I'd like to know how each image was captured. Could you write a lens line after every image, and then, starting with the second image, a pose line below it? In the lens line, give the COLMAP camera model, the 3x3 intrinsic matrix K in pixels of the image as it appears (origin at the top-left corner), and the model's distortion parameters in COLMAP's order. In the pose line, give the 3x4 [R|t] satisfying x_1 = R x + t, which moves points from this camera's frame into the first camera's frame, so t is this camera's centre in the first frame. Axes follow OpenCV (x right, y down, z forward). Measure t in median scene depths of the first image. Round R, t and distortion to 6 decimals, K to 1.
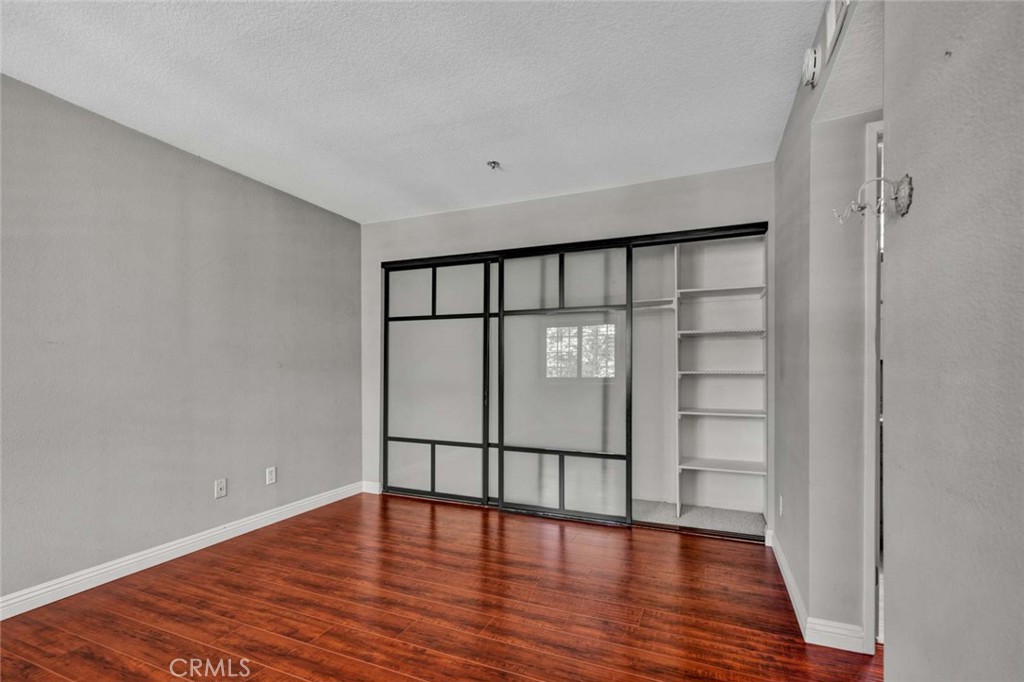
lens RADIAL K [[460.0, 0, 512.2], [0, 460.0, 363.0], [0, 0, 1]] dist [0.008077, 0.000255]
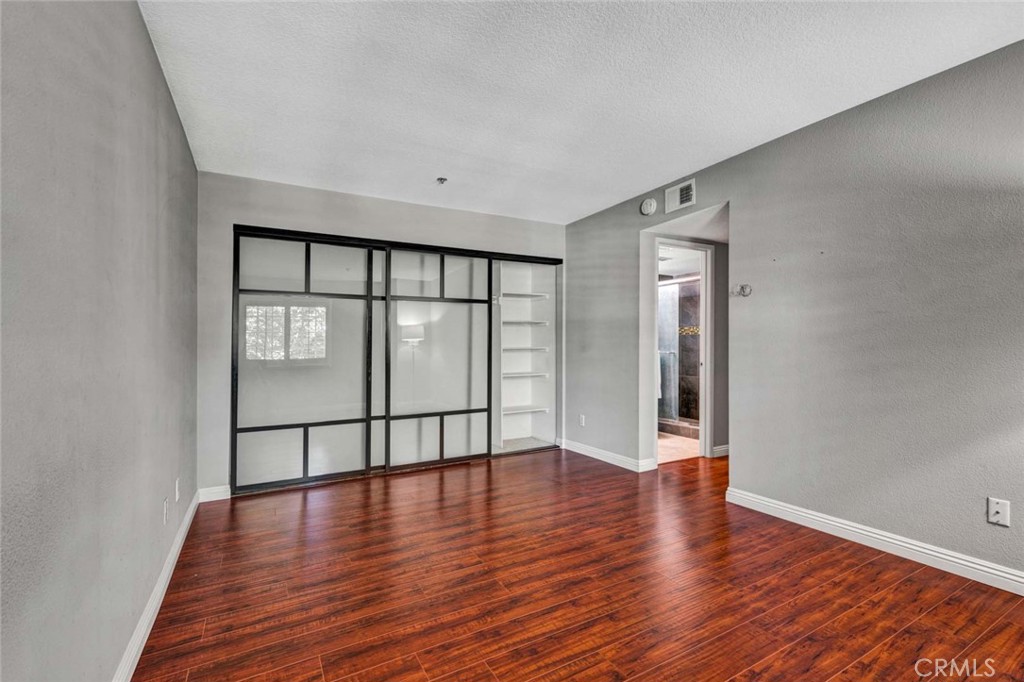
lens RADIAL K [[452.6, 0, 512.0], [0, 452.6, 341.0], [0, 0, 1]] dist [0.000560, -0.000048]
pose [[0.614229, 0.000265, 0.789128, -0.717165], [0.003834, 0.999987, -0.003320, 0.002241], [-0.789118, 0.005065, 0.614220, 0.093033]]
